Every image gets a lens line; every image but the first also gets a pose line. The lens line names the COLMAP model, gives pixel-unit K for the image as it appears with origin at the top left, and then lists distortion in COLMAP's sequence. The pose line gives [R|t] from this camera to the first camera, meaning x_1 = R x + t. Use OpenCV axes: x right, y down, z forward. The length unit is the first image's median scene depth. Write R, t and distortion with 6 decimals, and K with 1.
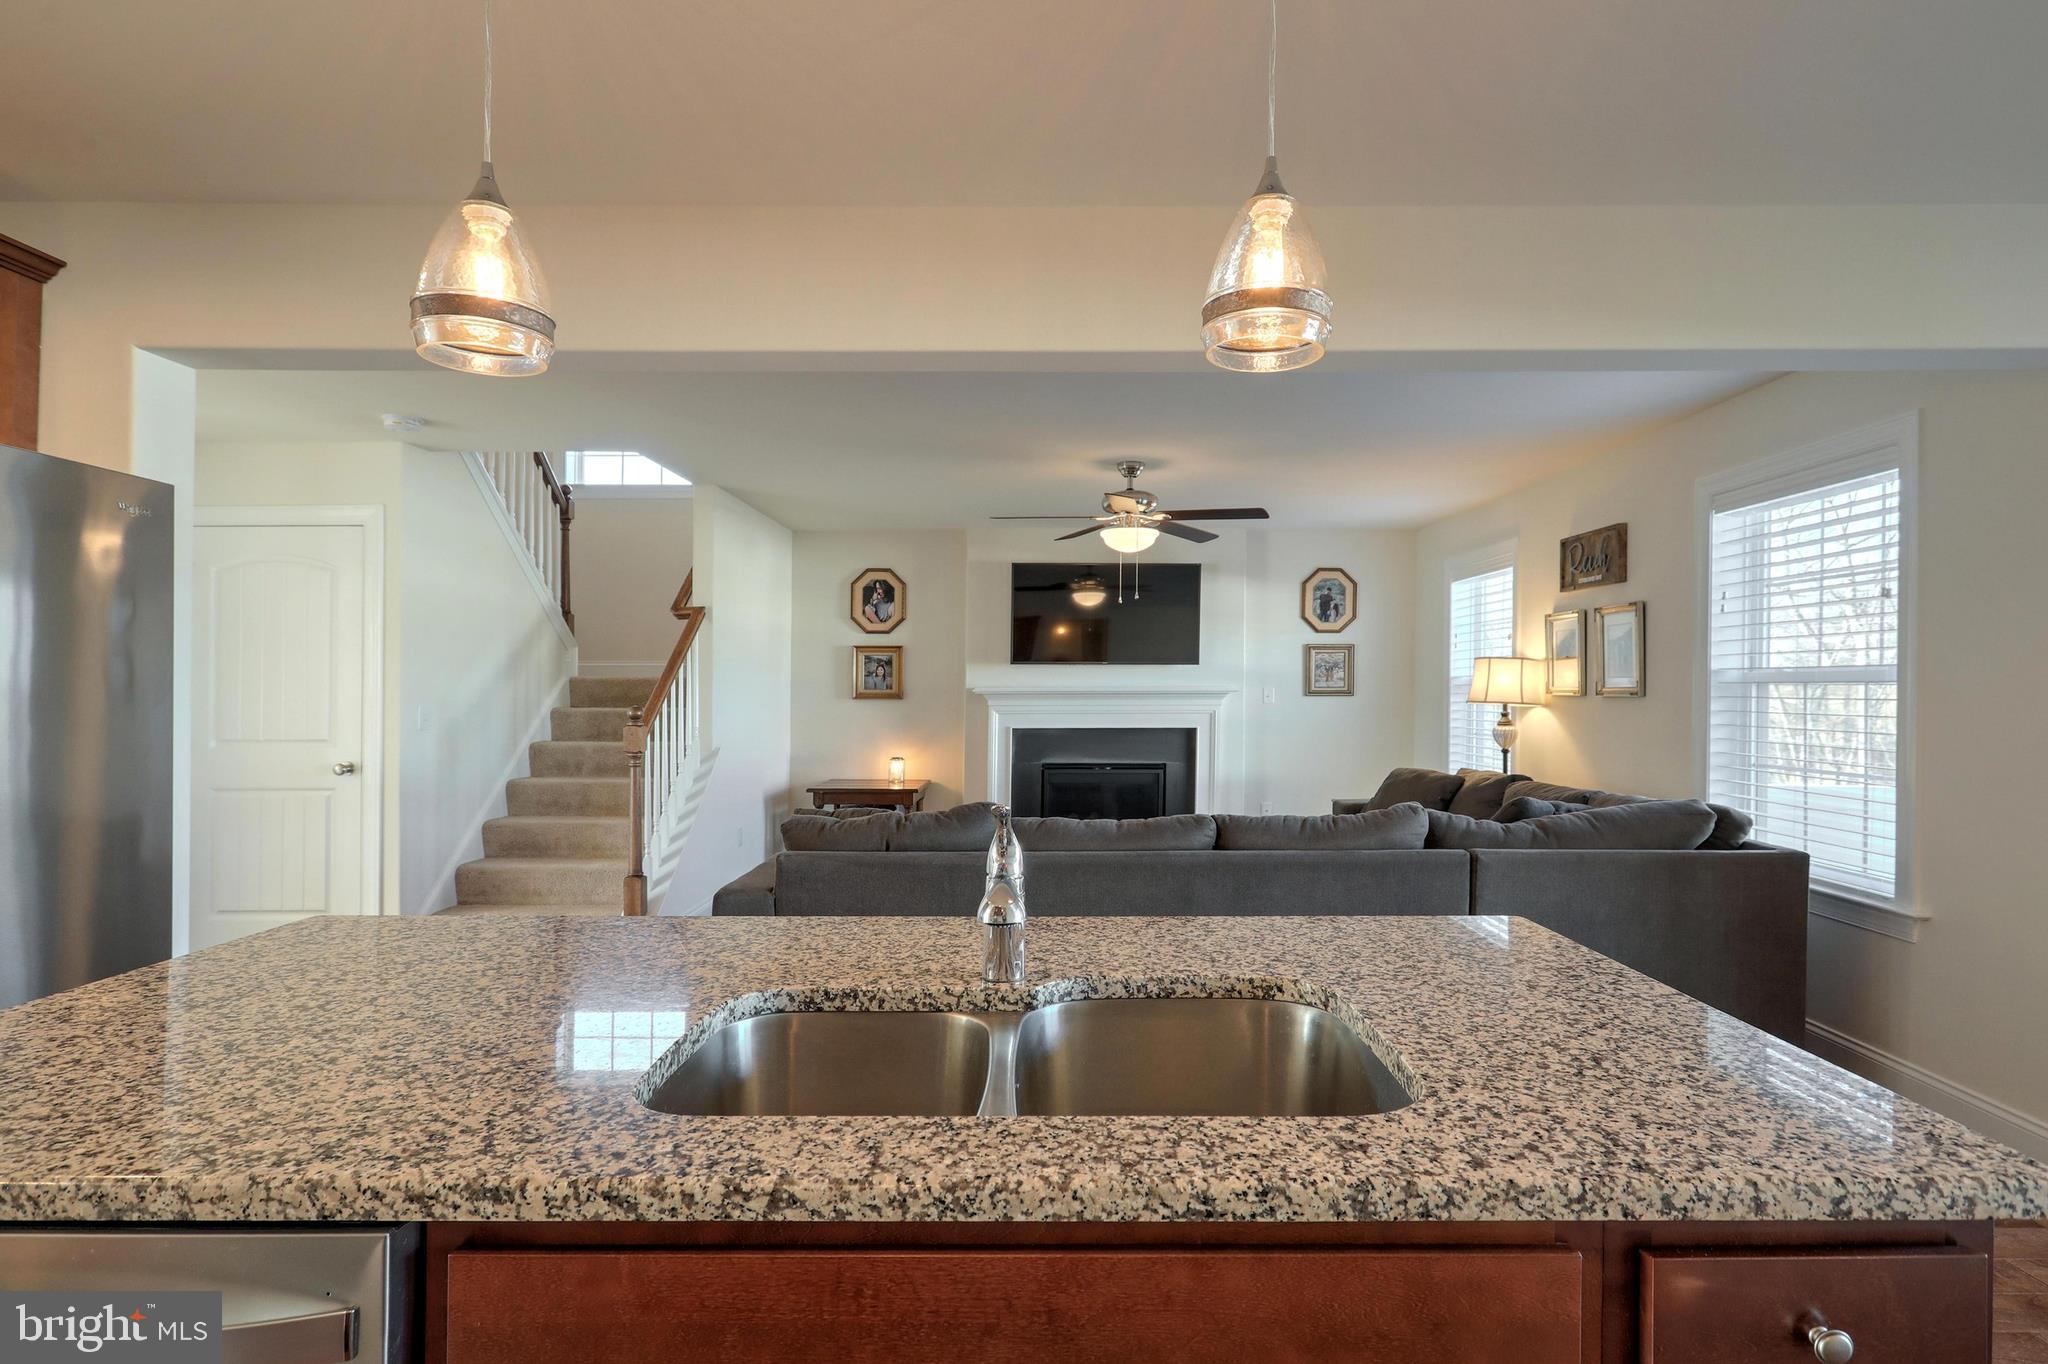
lens RADIAL K [[994.7, 0, 1055.1], [0, 994.7, 695.8], [0, 0, 1]] dist [-0.005106, -0.000275]
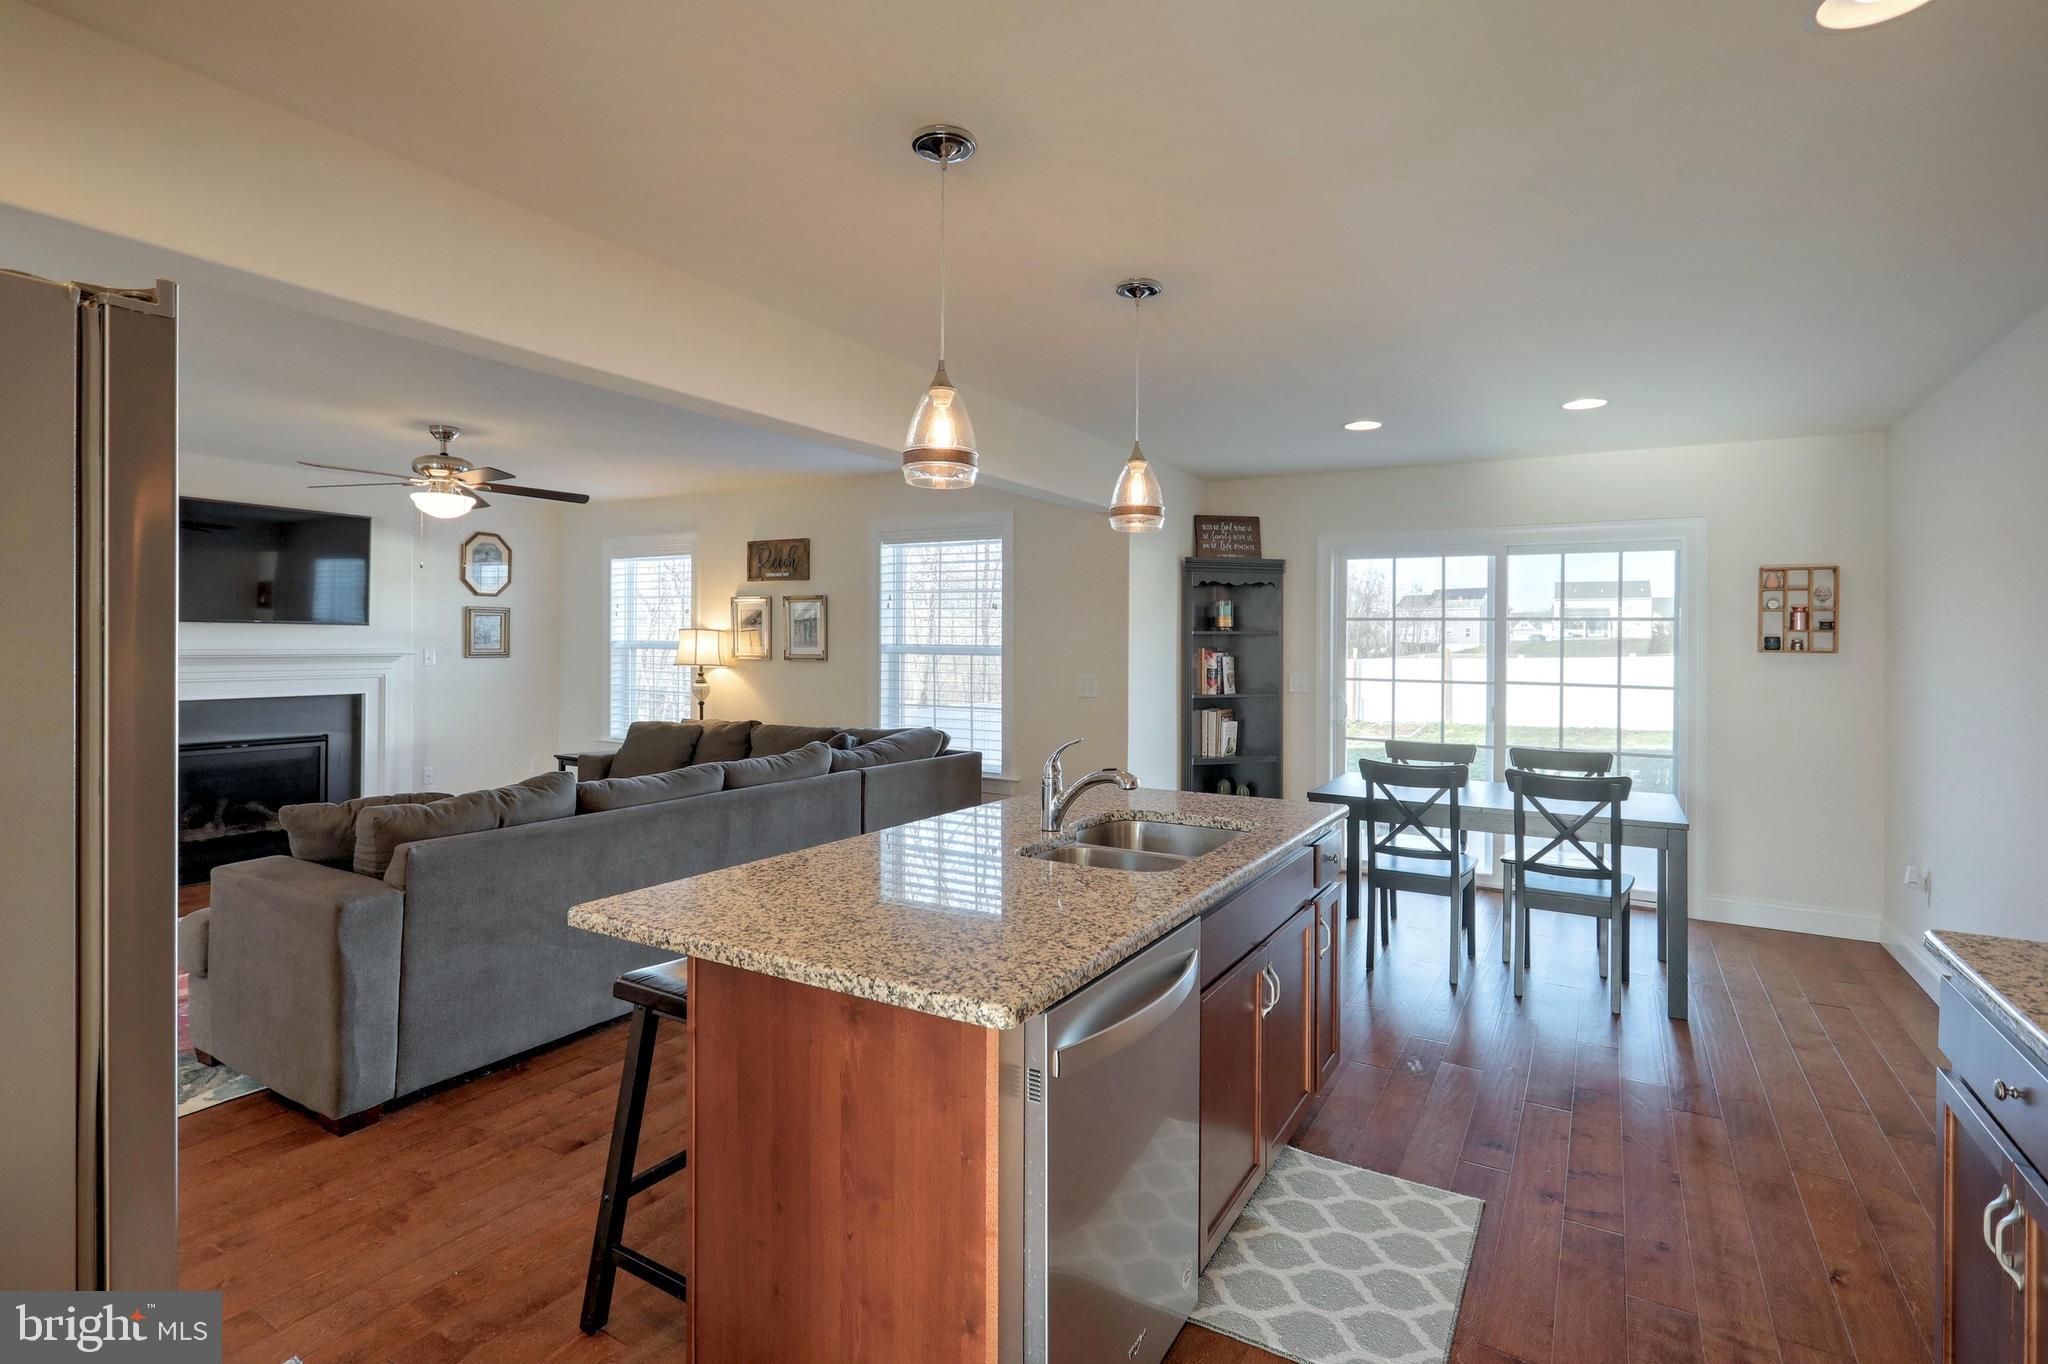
lens RADIAL K [[1008.3, 0, 980.7], [0, 1008.3, 655.0], [0, 0, 1]] dist [0.024763, 0.000122]
pose [[0.538922, -0.005004, 0.842341, -0.457842], [-0.003666, 0.999959, 0.008287, -0.018437], [-0.842348, -0.007554, 0.538881, 0.014541]]
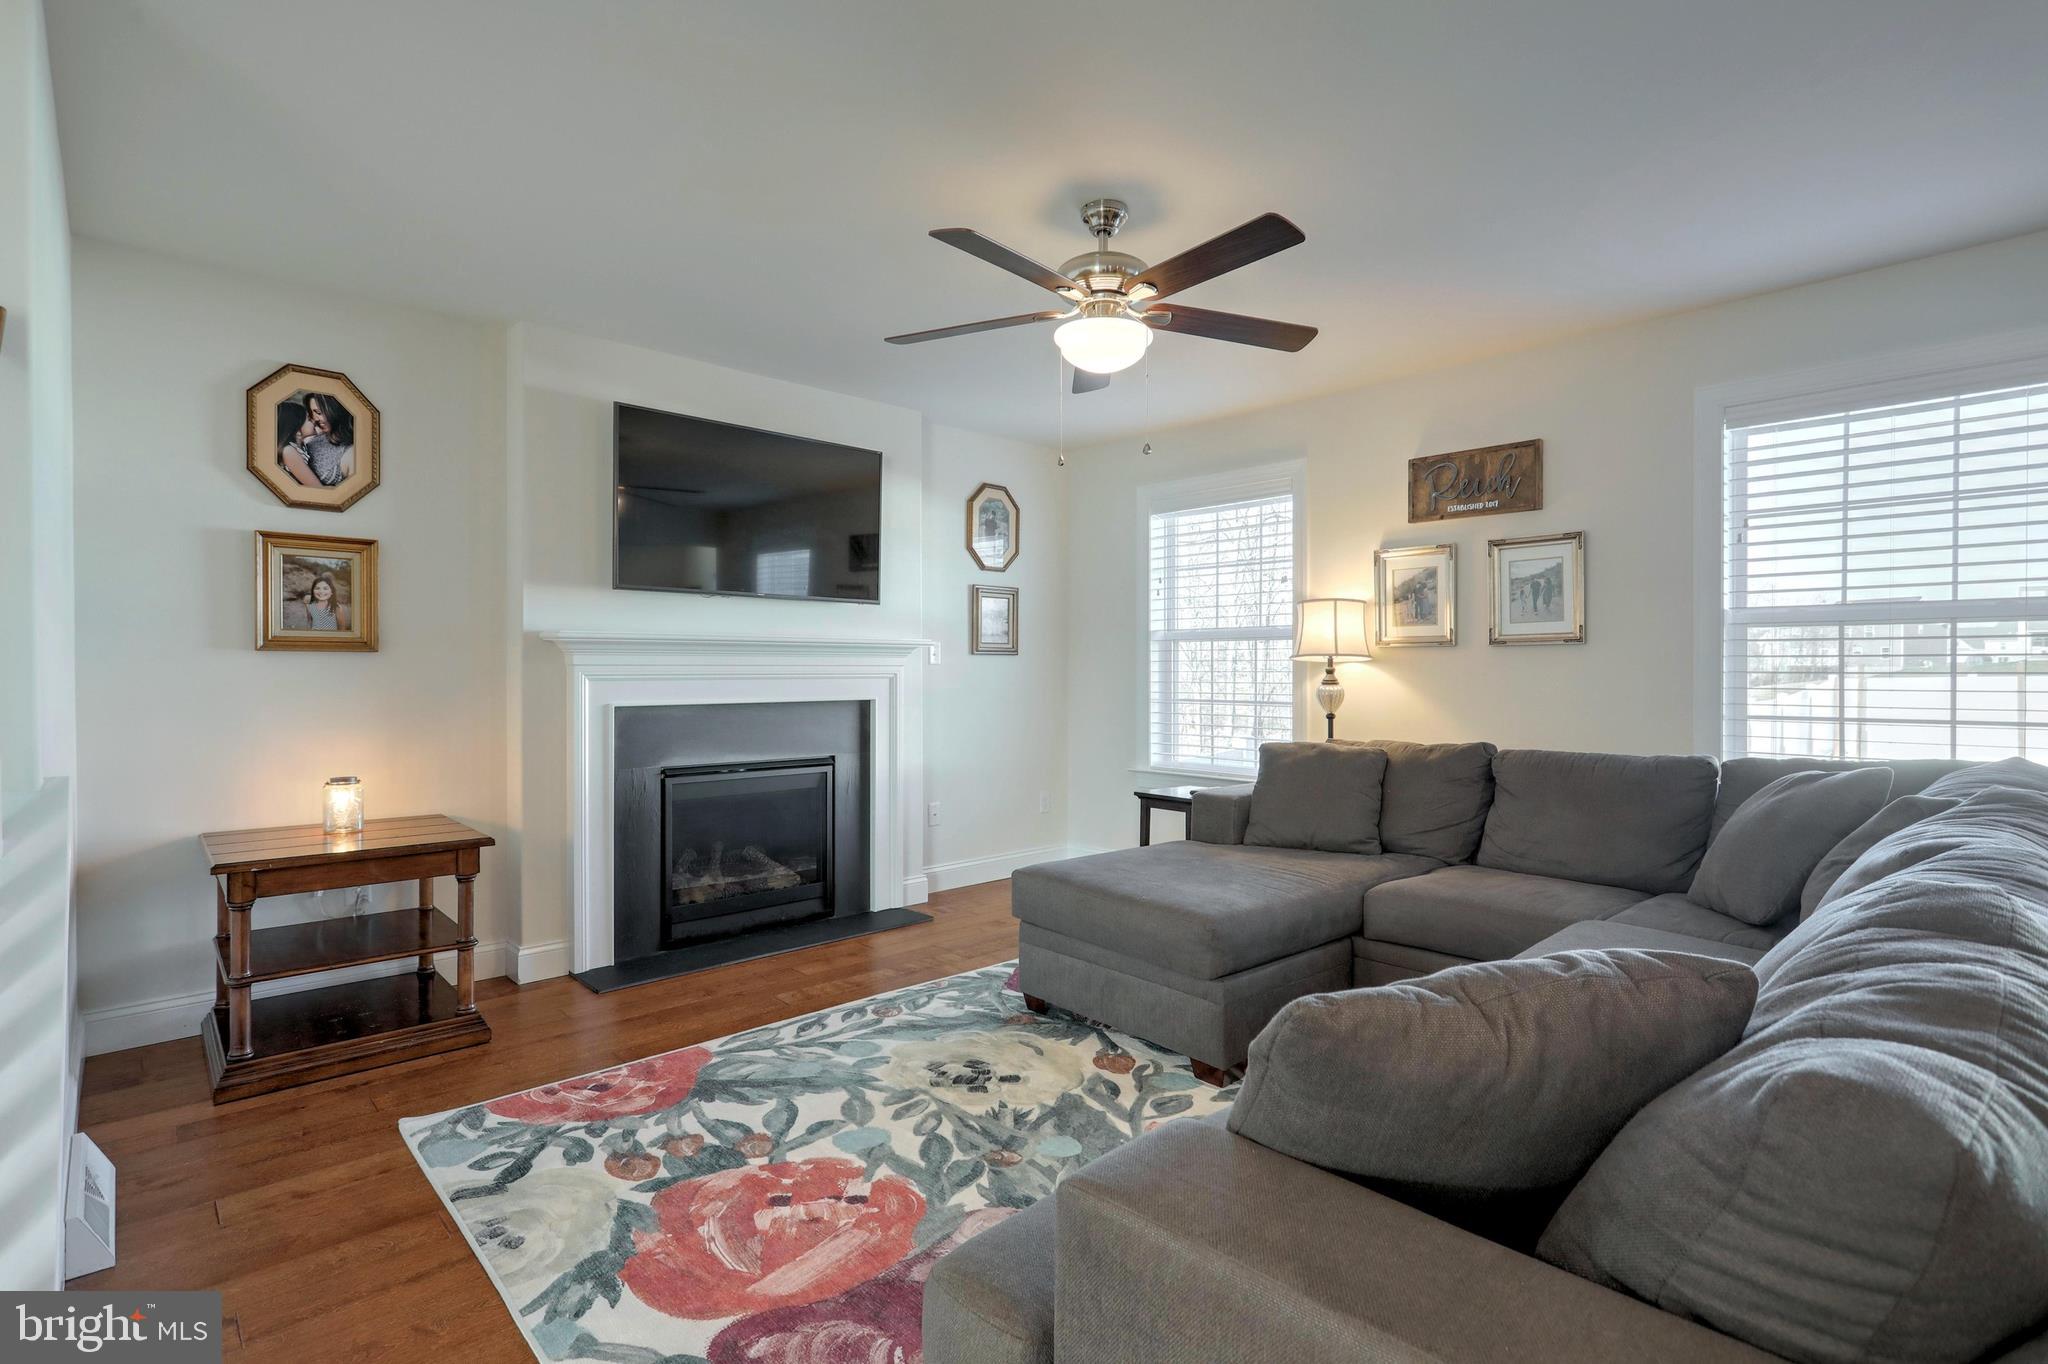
lens RADIAL K [[1014.7, 0, 963.8], [0, 1014.7, 675.8], [0, 0, 1]] dist [-0.002162, 0.000428]
pose [[0.772902, -0.005497, 0.634501, -0.321096], [0.006122, 0.999981, 0.001206, 0.021137], [-0.634496, 0.002952, 0.772921, 0.583120]]
